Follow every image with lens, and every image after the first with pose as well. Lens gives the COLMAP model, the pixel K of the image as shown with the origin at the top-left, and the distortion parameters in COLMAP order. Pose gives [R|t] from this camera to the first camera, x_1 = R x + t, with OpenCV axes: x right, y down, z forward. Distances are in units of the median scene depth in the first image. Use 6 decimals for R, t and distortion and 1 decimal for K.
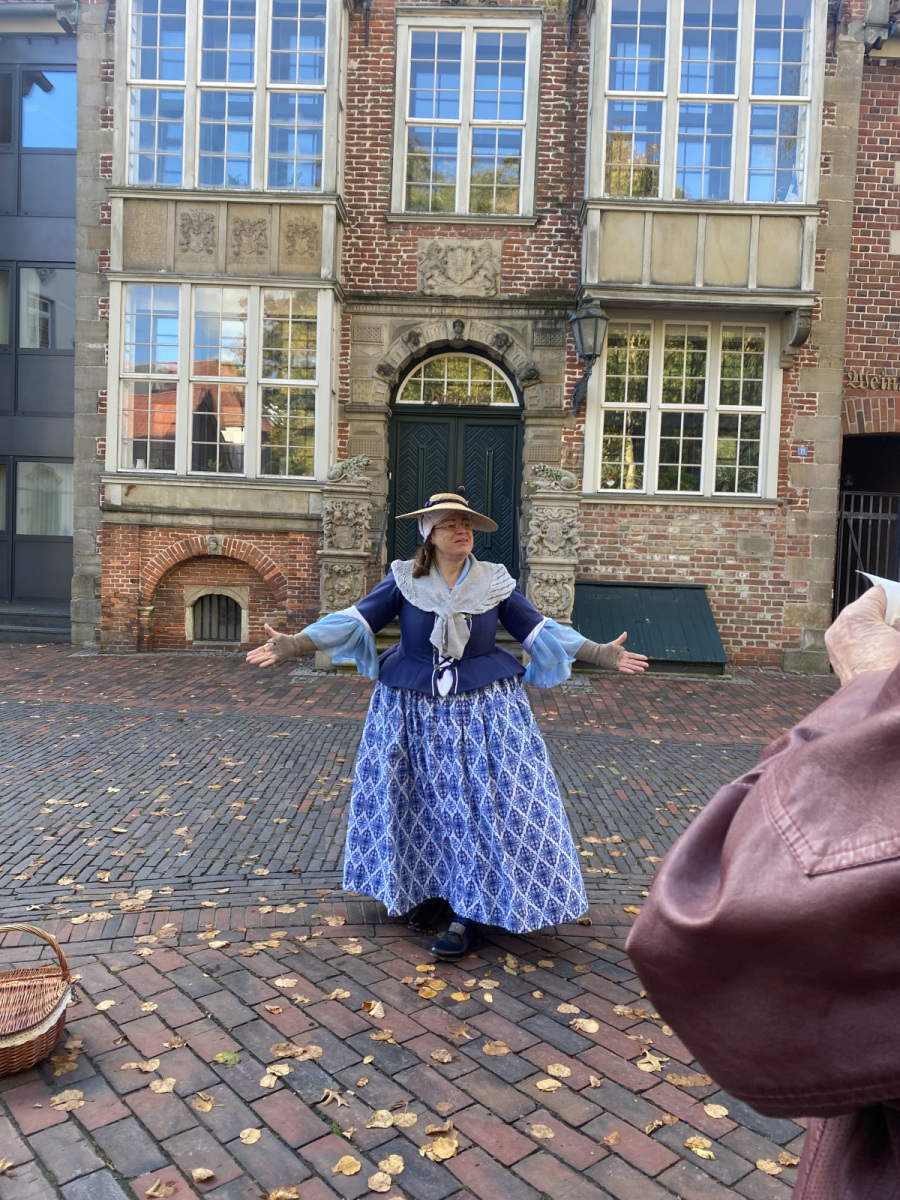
lens RADIAL K [[912.0, 0, 456.6], [0, 912.0, 595.8], [0, 0, 1]] dist [0.057161, -0.077684]
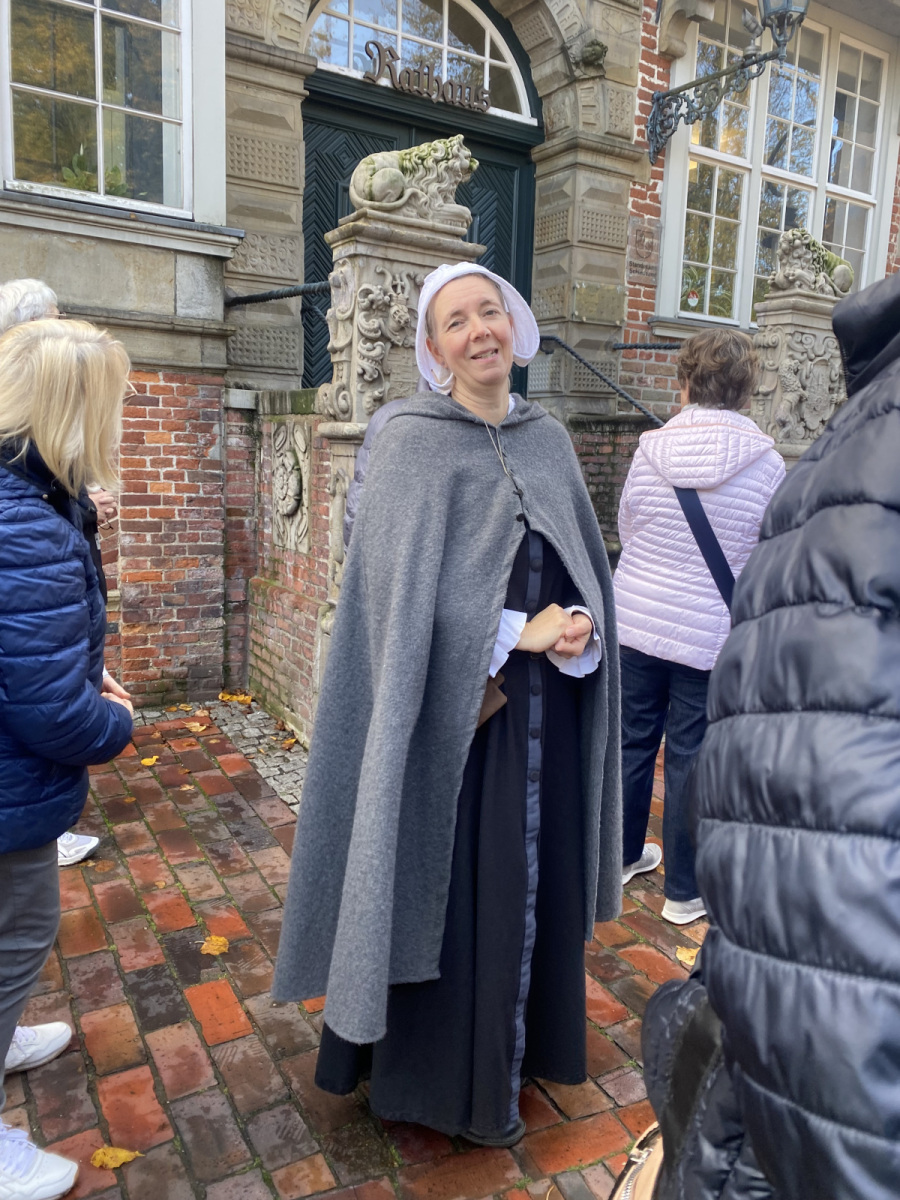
lens RADIAL K [[915.5, 0, 467.9], [0, 915.5, 592.5], [0, 0, 1]] dist [0.000803, -0.000049]
pose [[0.834322, -0.089693, 0.543933, -0.260745], [0.015553, 0.990113, 0.139411, -0.029982], [-0.551059, -0.107853, 0.827467, 0.608268]]
